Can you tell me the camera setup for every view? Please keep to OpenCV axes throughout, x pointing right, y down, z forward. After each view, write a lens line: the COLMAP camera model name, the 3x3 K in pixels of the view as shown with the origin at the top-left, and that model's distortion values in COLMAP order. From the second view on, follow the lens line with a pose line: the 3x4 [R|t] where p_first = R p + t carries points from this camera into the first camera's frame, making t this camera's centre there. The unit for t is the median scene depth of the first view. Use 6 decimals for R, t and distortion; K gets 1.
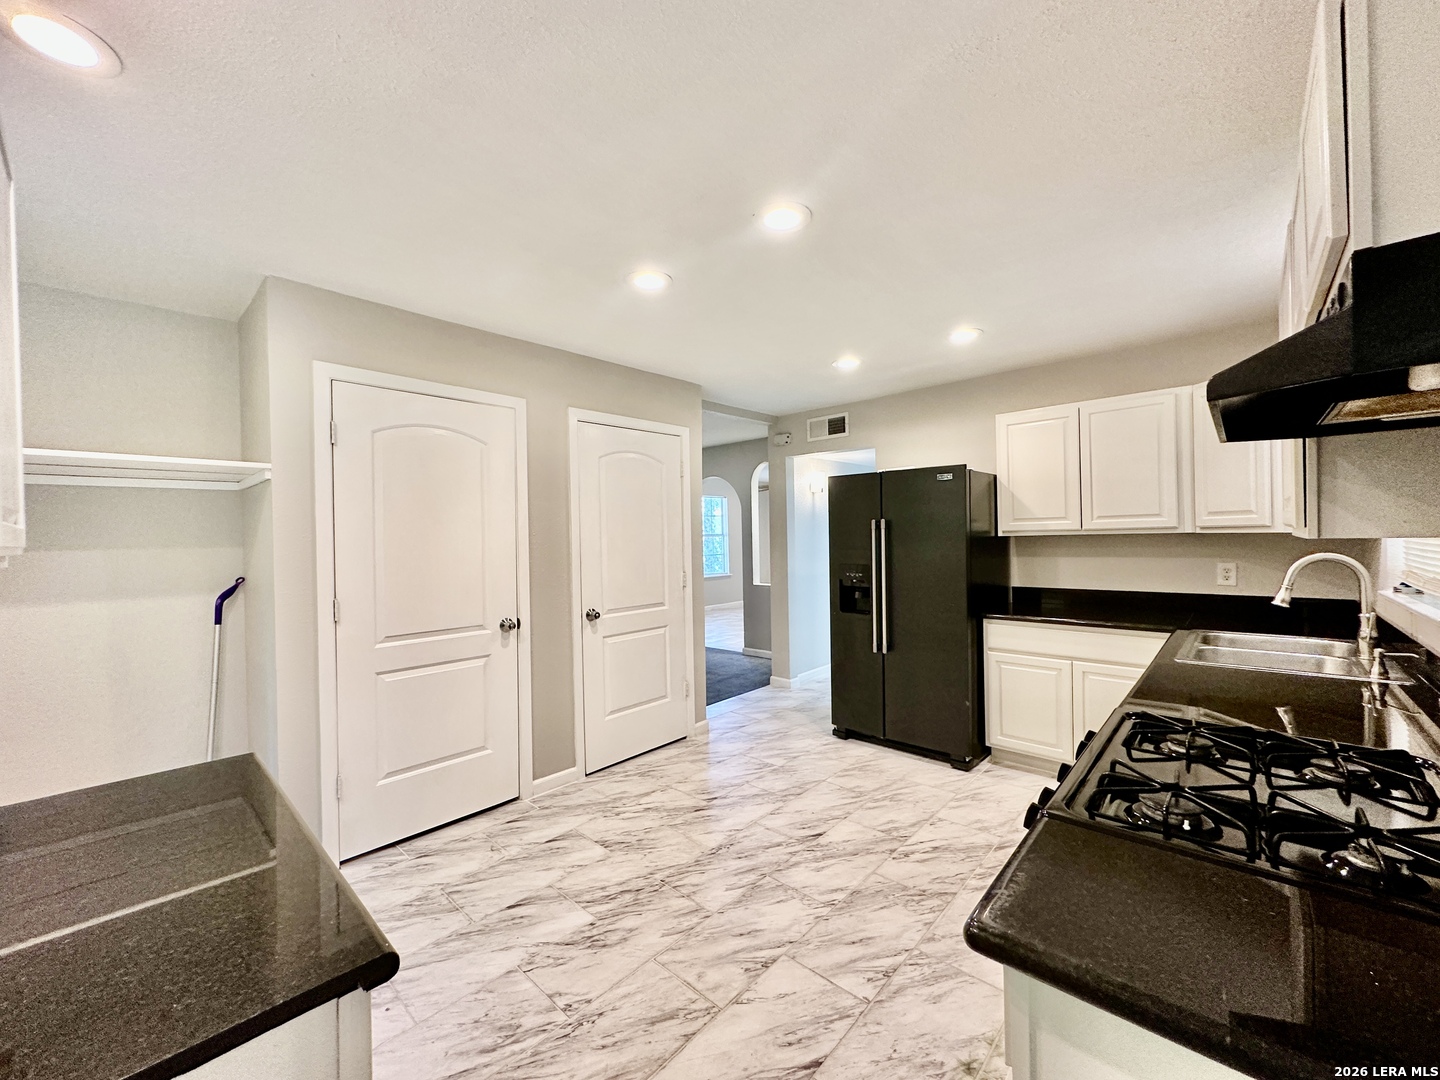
lens RADIAL K [[577.0, 0, 710.5], [0, 577.0, 542.1], [0, 0, 1]] dist [-0.000770, 0.000356]
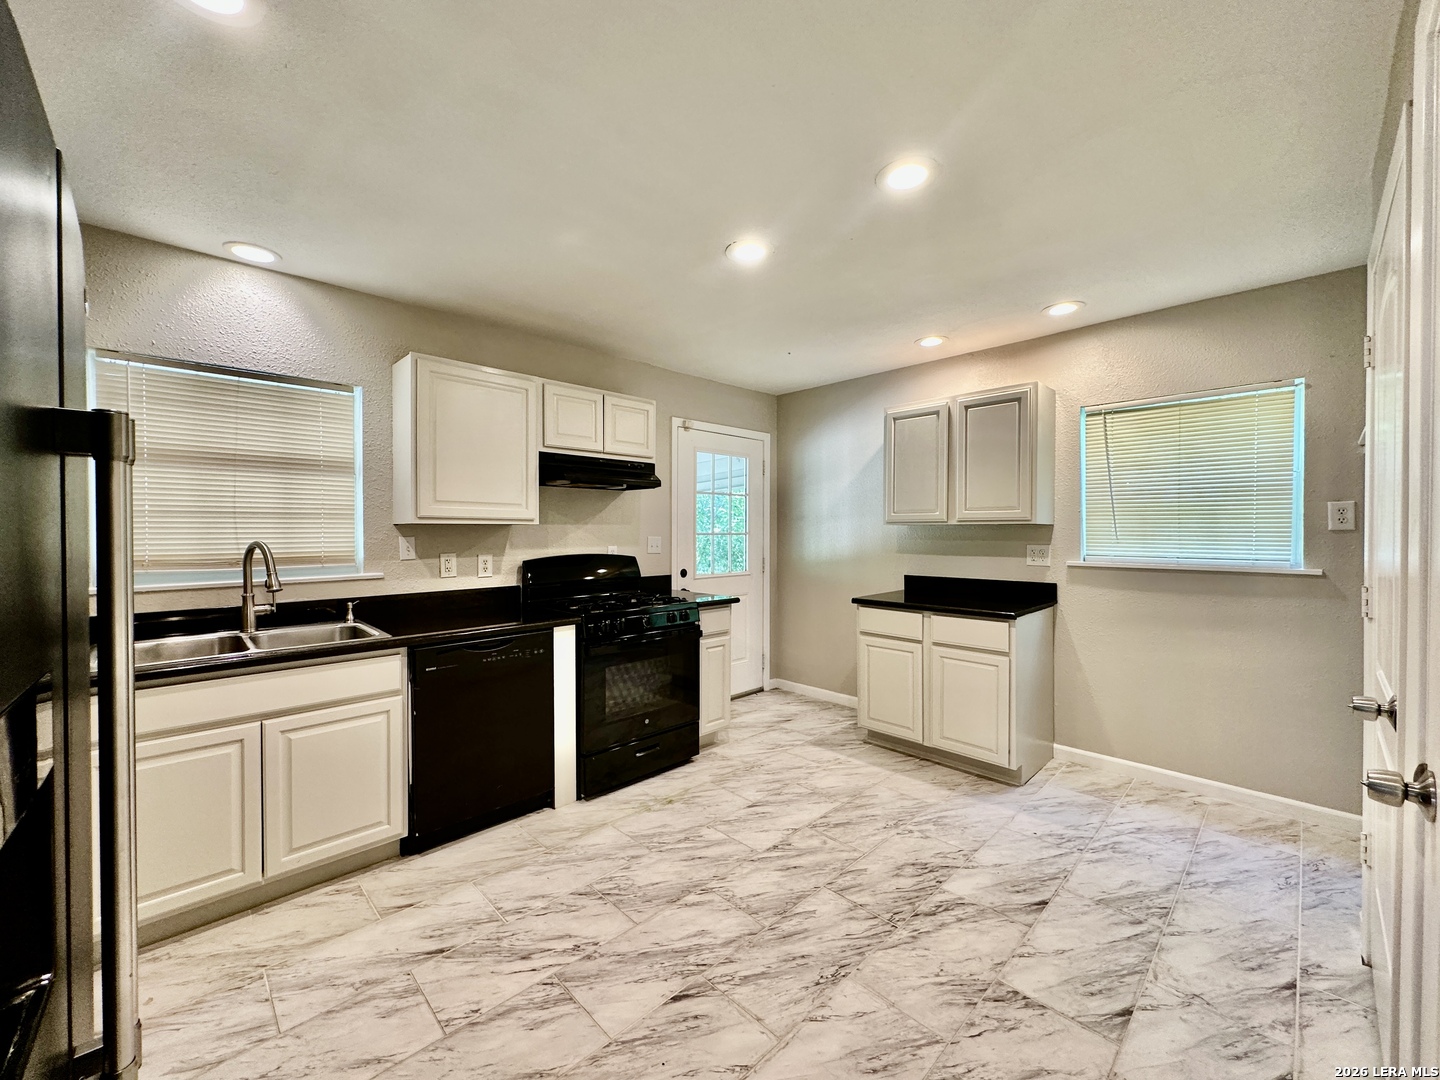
lens RADIAL K [[577.0, 0, 717.6], [0, 577.0, 547.9], [0, 0, 1]] dist [-0.000770, 0.000356]
pose [[-0.998792, 0.020564, 0.044625, 0.126256], [0.022448, 0.998859, 0.042148, 0.004421], [-0.043708, 0.043099, -0.998114, 1.877244]]
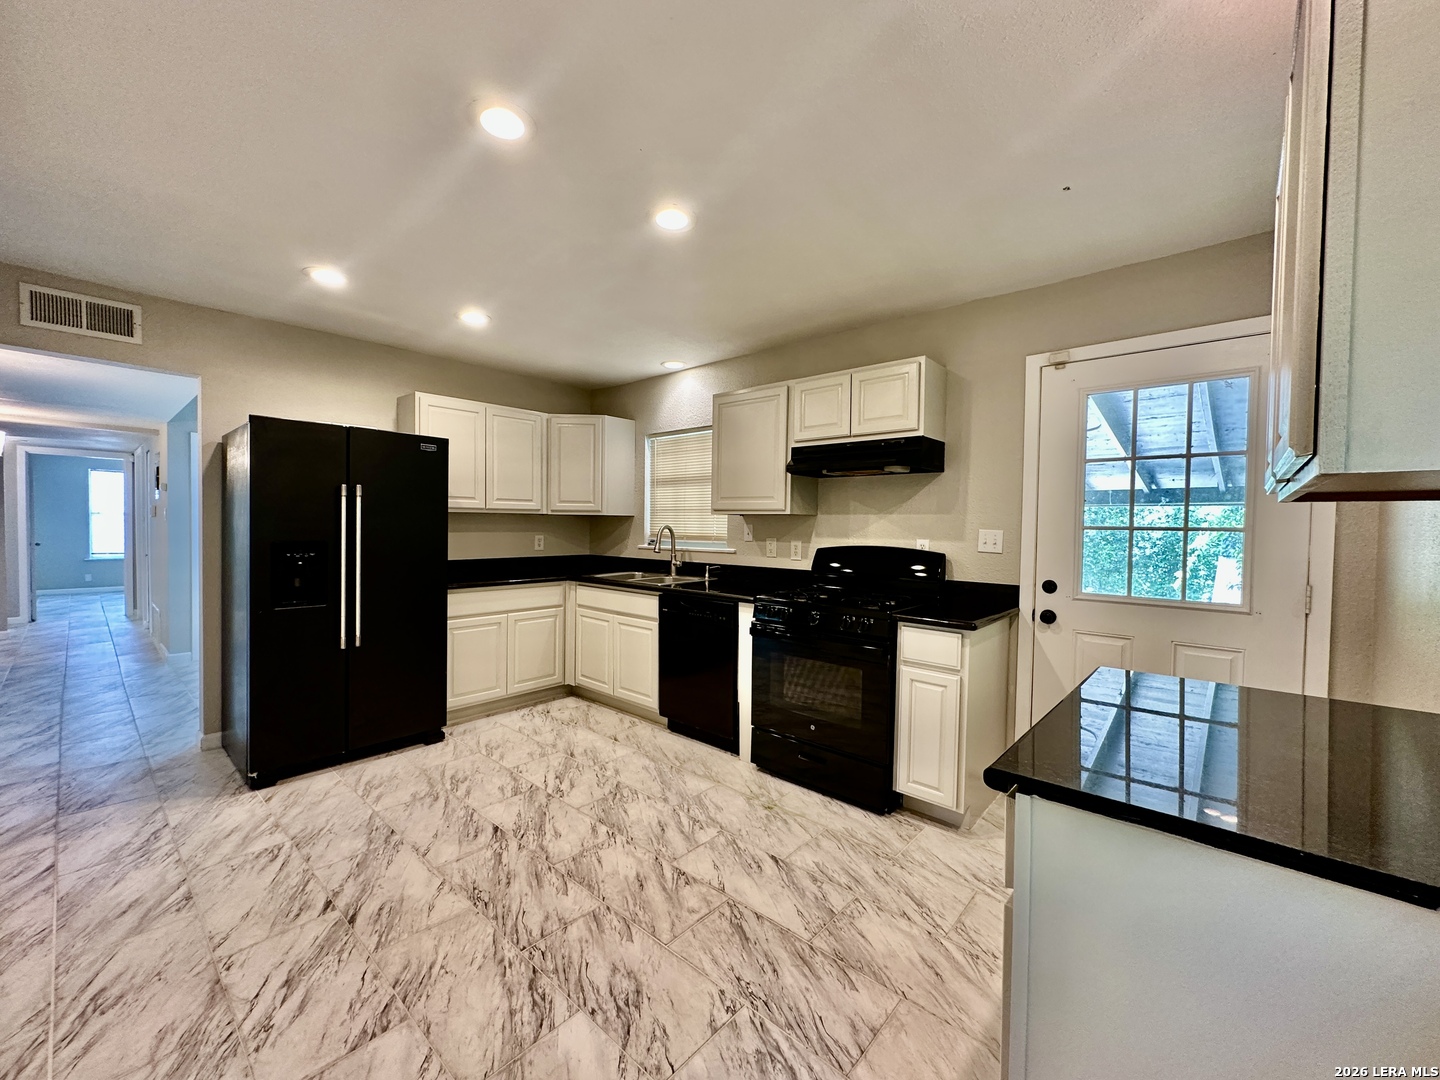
lens RADIAL K [[577.0, 0, 721.3], [0, 577.0, 549.1], [0, 0, 1]] dist [-0.000770, 0.000356]
pose [[-0.030766, -0.022400, 0.999276, -0.859120], [0.000403, 0.999748, 0.022423, 0.052227], [-0.999527, 0.001092, -0.030749, 0.791912]]
